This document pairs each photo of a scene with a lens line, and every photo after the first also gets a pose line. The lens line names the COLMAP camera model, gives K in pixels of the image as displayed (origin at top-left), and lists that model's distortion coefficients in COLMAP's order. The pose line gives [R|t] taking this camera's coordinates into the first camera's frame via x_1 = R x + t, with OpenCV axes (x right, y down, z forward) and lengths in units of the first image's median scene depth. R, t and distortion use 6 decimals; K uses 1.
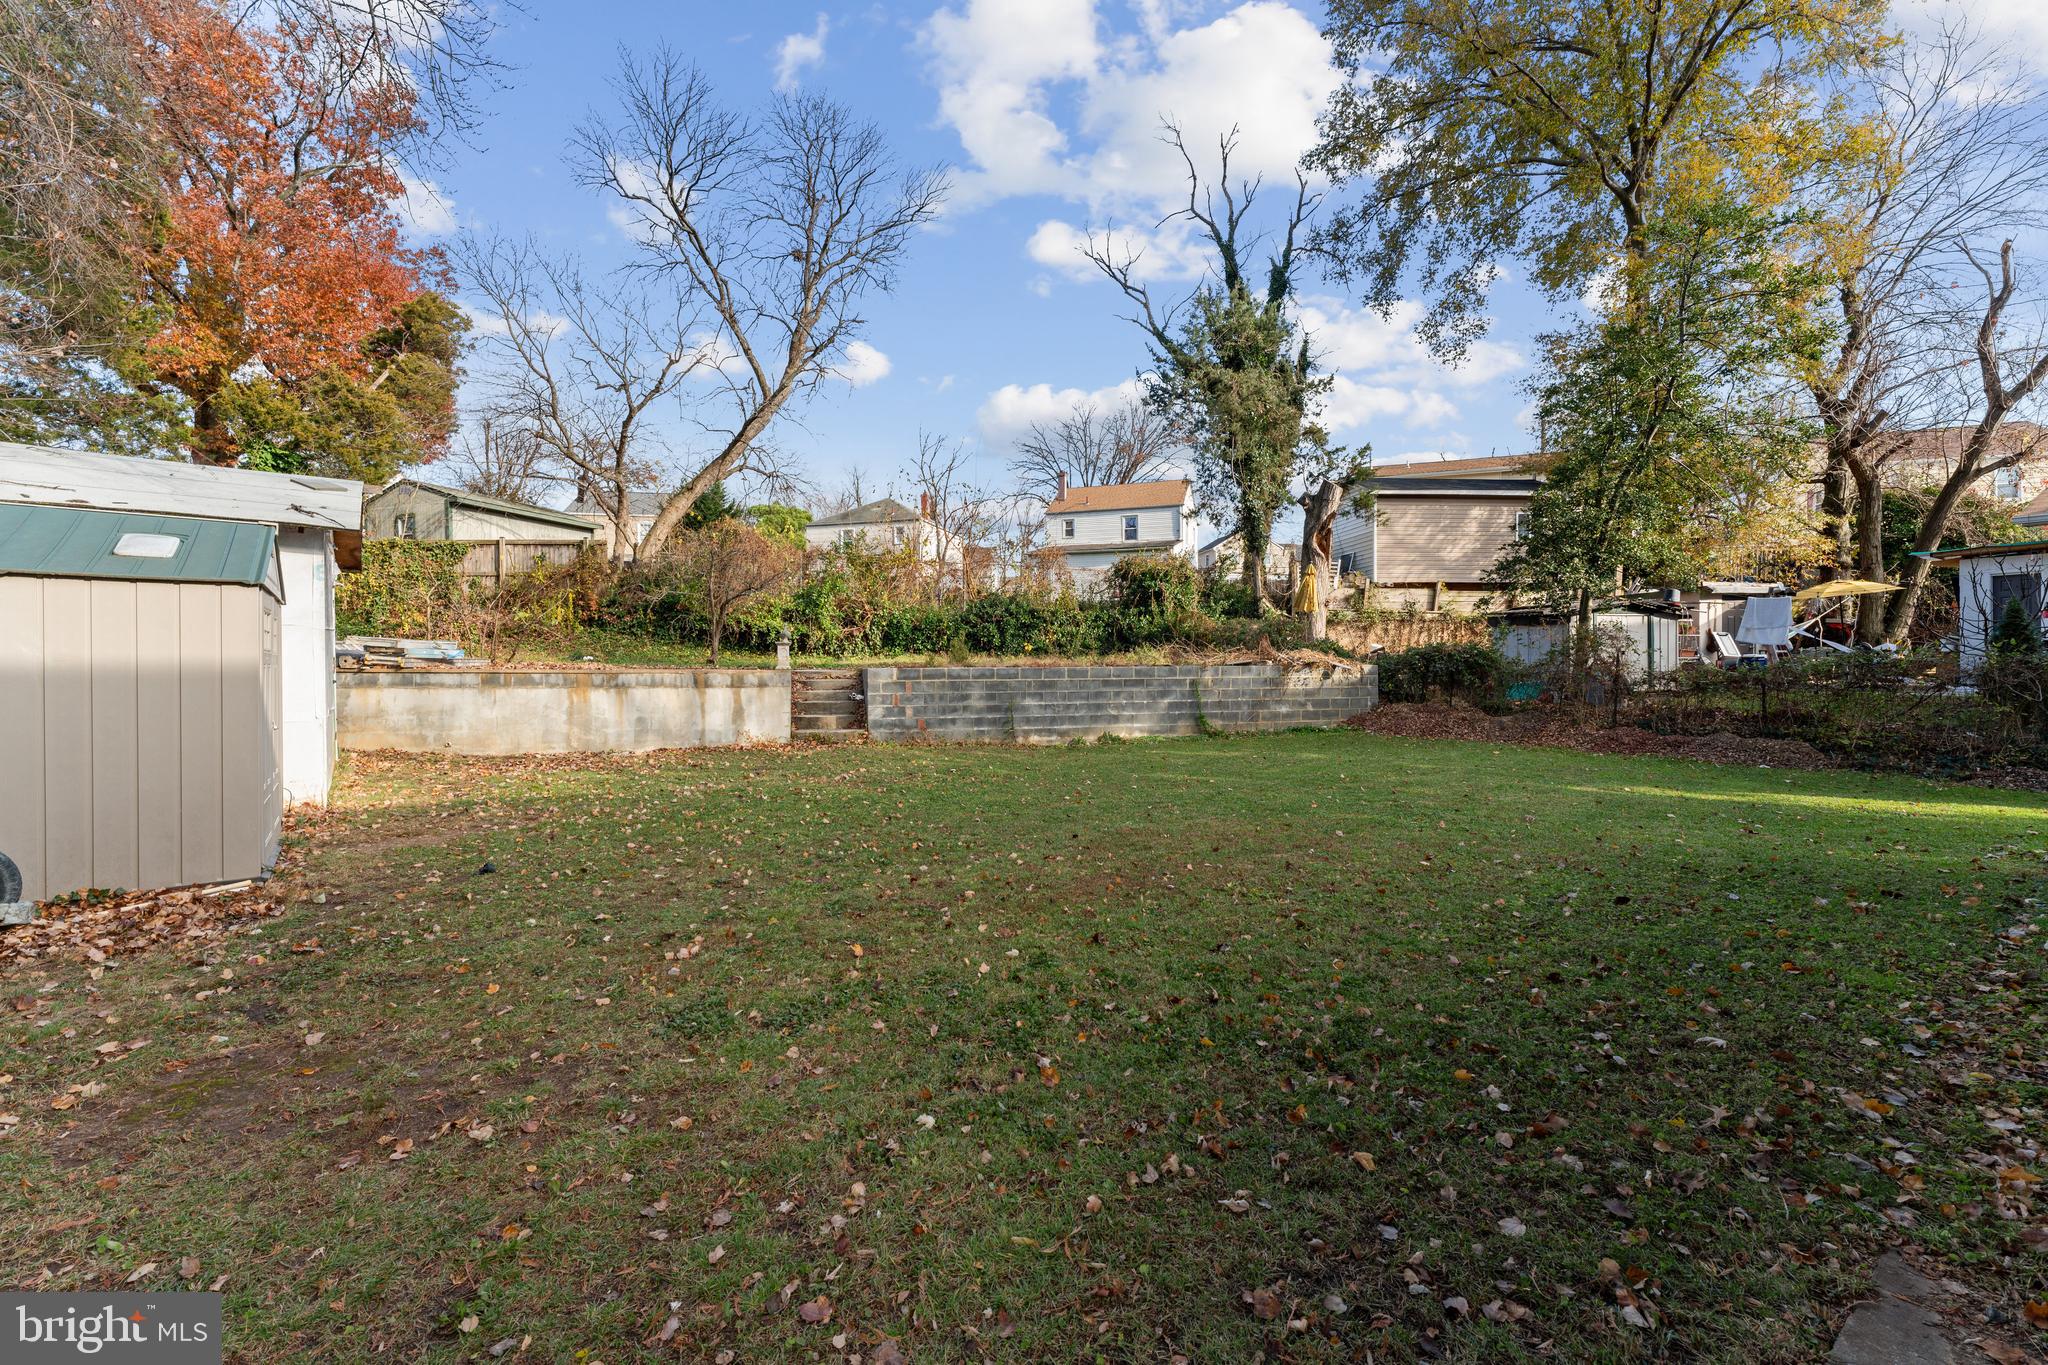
lens RADIAL K [[816.6, 0, 1023.5], [0, 816.6, 676.9], [0, 0, 1]] dist [-0.001818, 0.000064]
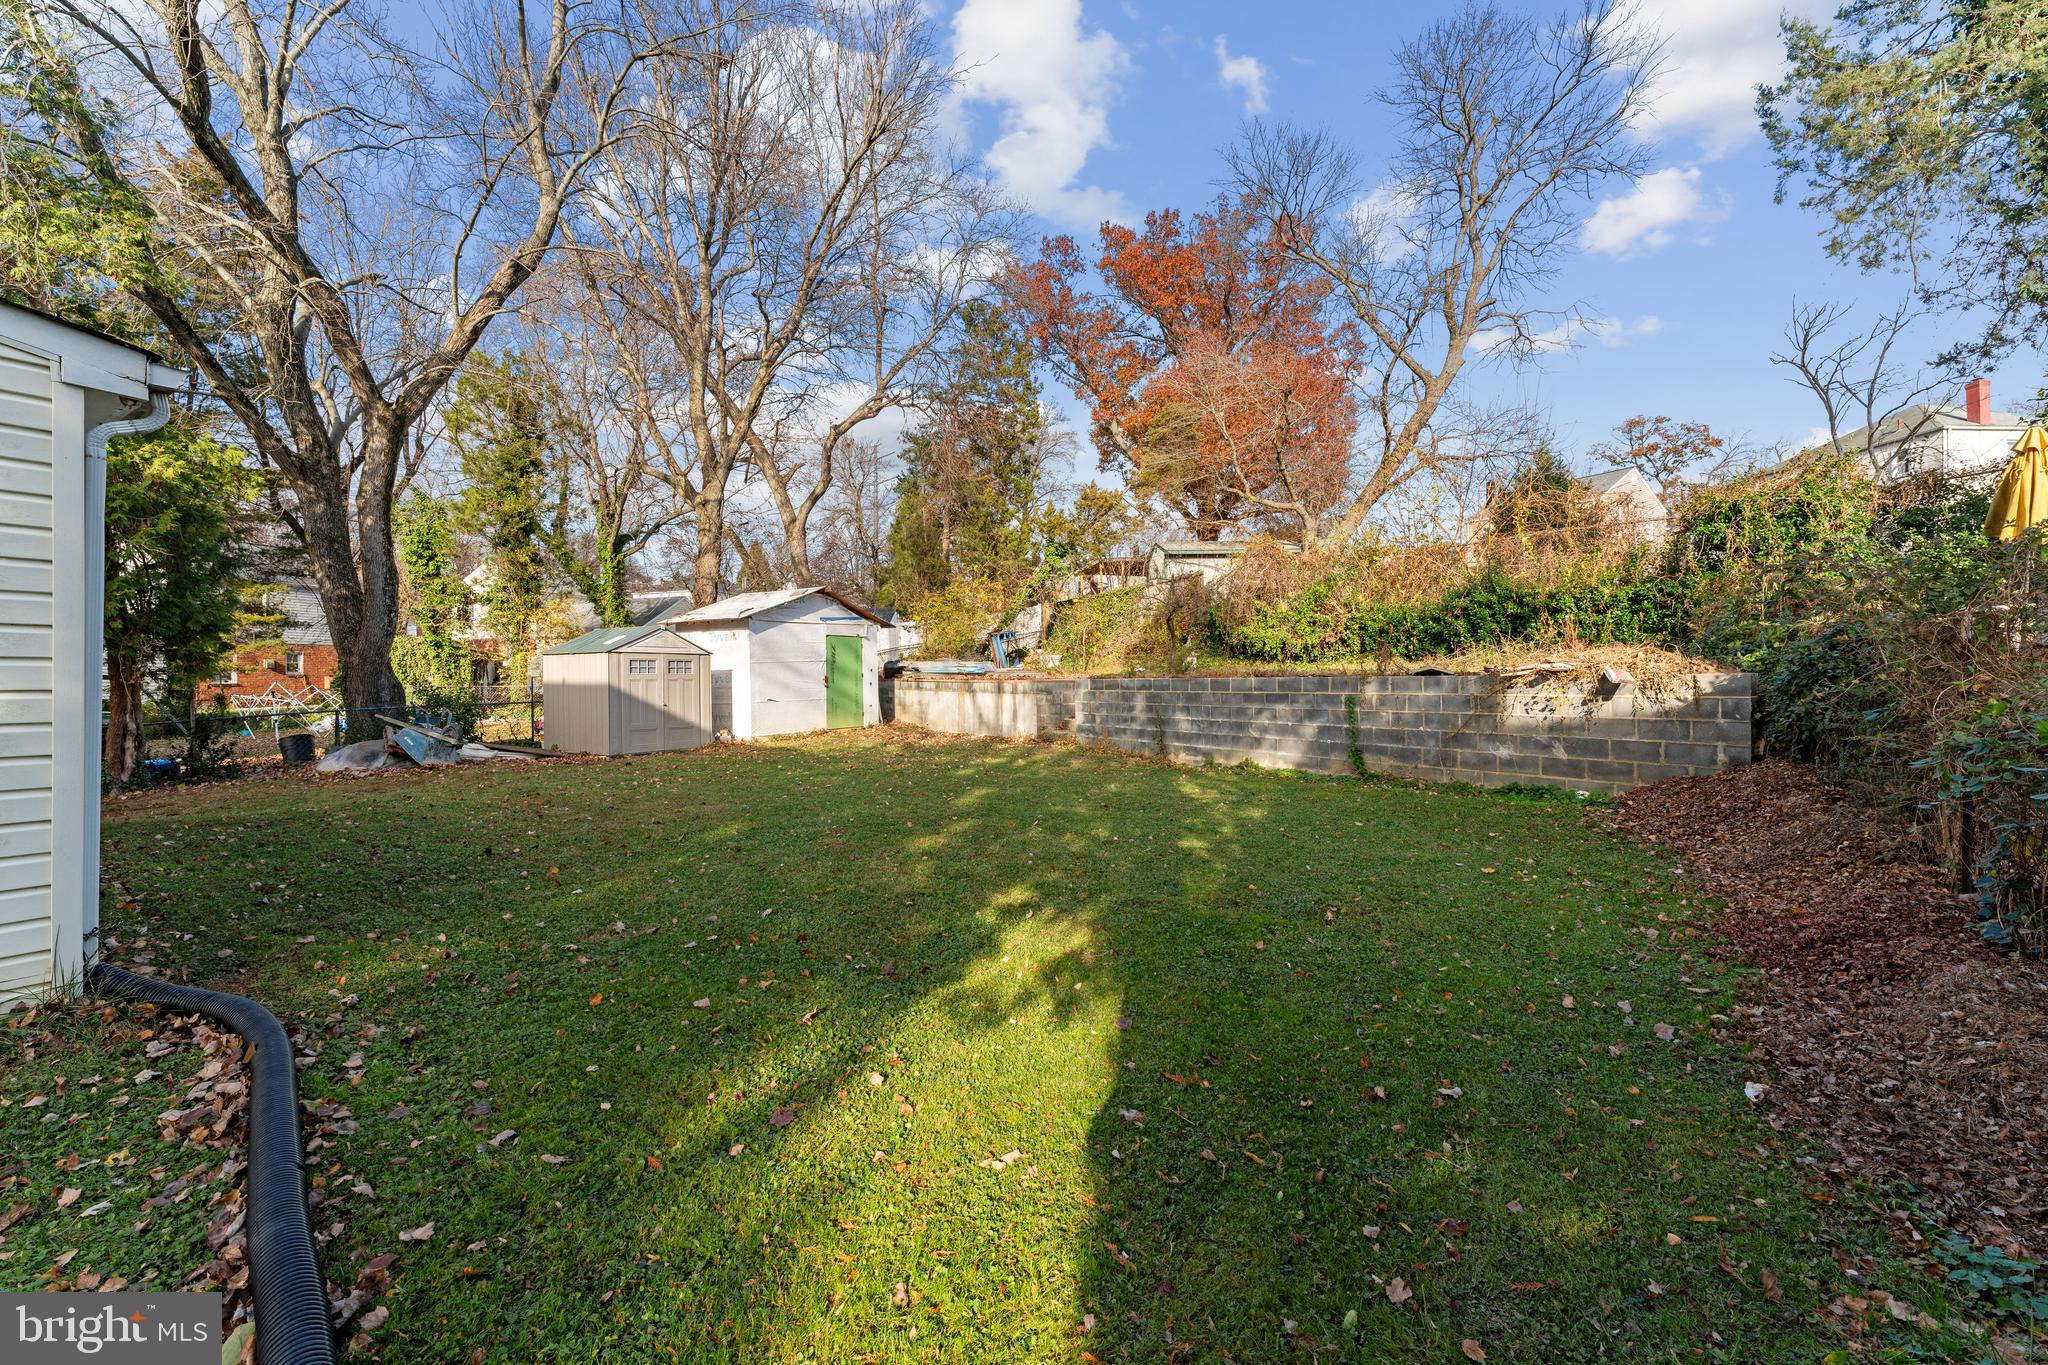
lens RADIAL K [[816.6, 0, 1023.5], [0, 816.6, 679.9], [0, 0, 1]] dist [-0.001818, 0.000064]
pose [[0.323878, 0.004424, -0.946088, 0.782321], [-0.004385, 0.999985, 0.003175, -0.011727], [0.946089, 0.003120, 0.323893, 0.511981]]
